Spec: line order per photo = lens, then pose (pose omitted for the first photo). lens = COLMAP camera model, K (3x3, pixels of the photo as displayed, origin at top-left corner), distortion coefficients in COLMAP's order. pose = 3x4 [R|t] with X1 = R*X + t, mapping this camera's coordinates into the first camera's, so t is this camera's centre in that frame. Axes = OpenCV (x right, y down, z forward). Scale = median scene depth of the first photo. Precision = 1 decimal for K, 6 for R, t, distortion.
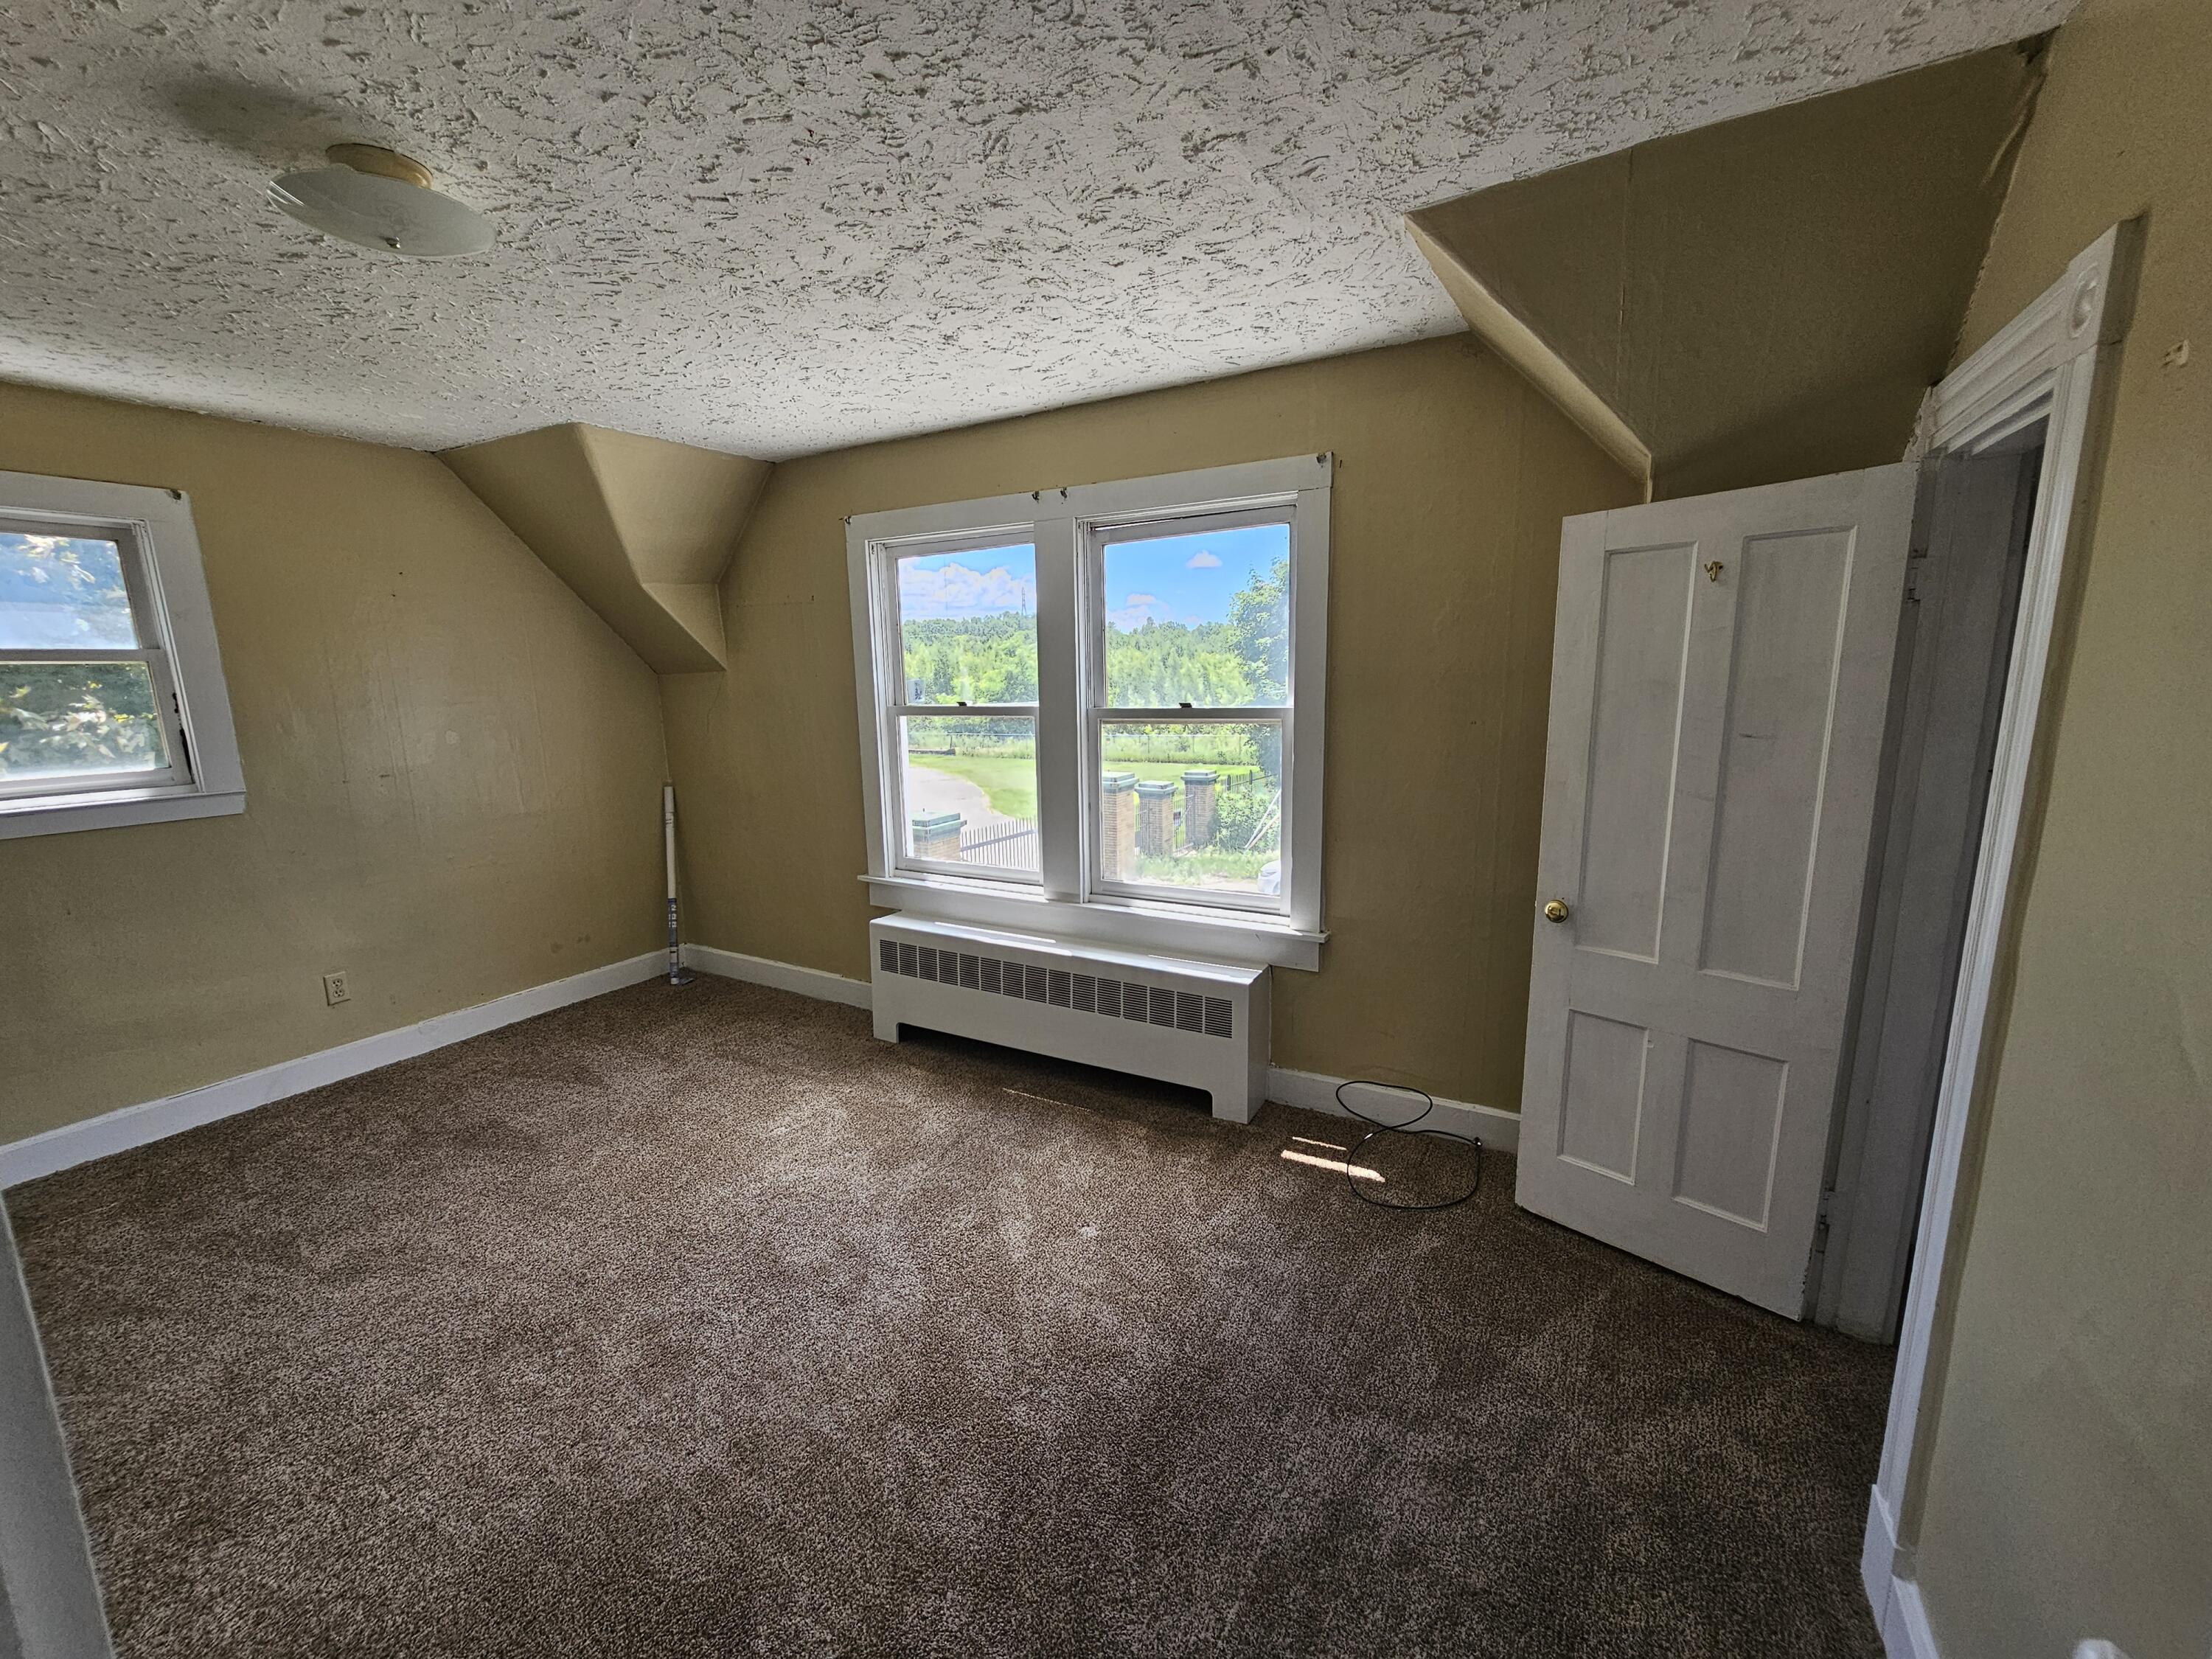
lens RADIAL K [[910.5, 0, 1097.3], [0, 910.5, 840.9], [0, 0, 1]] dist [-0.008034, 0.005756]
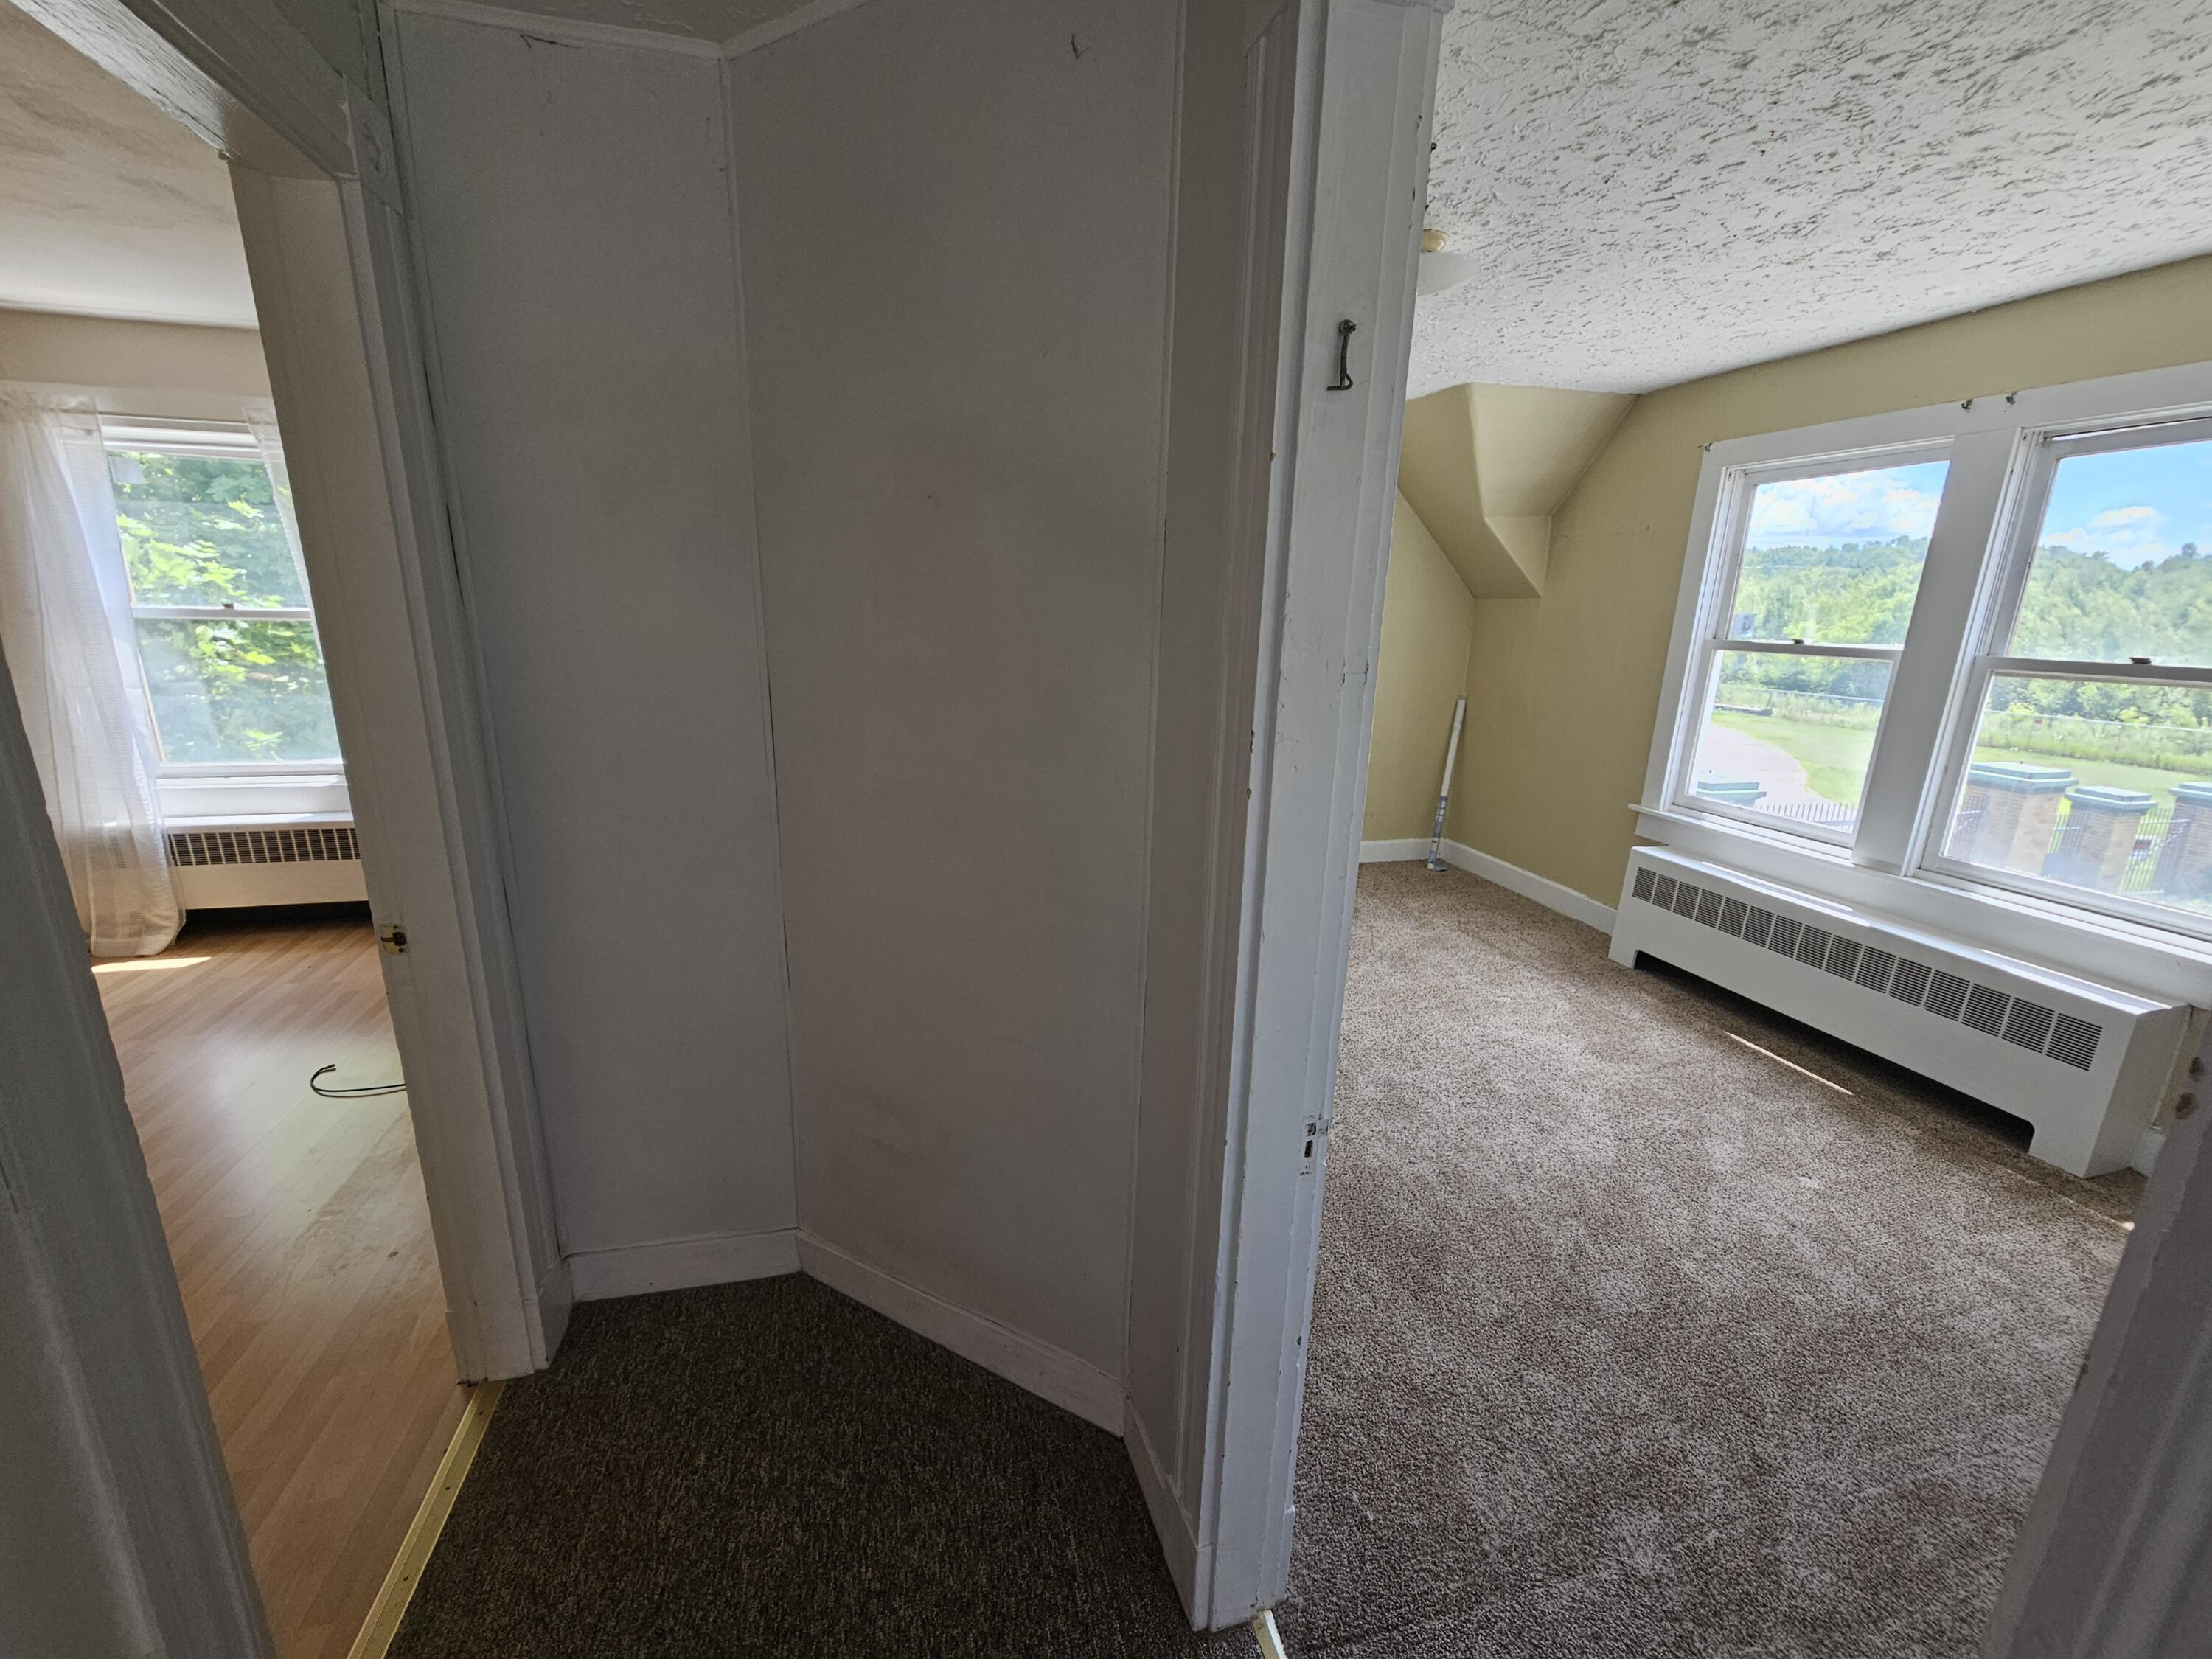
lens RADIAL K [[913.6, 0, 1094.7], [0, 913.6, 840.8], [0, 0, 1]] dist [0.002004, -0.002472]
pose [[0.699663, 0.216094, -0.681010, 0.034941], [-0.167112, 0.976221, 0.138080, 0.048078], [0.694654, 0.017195, 0.719138, -0.208832]]
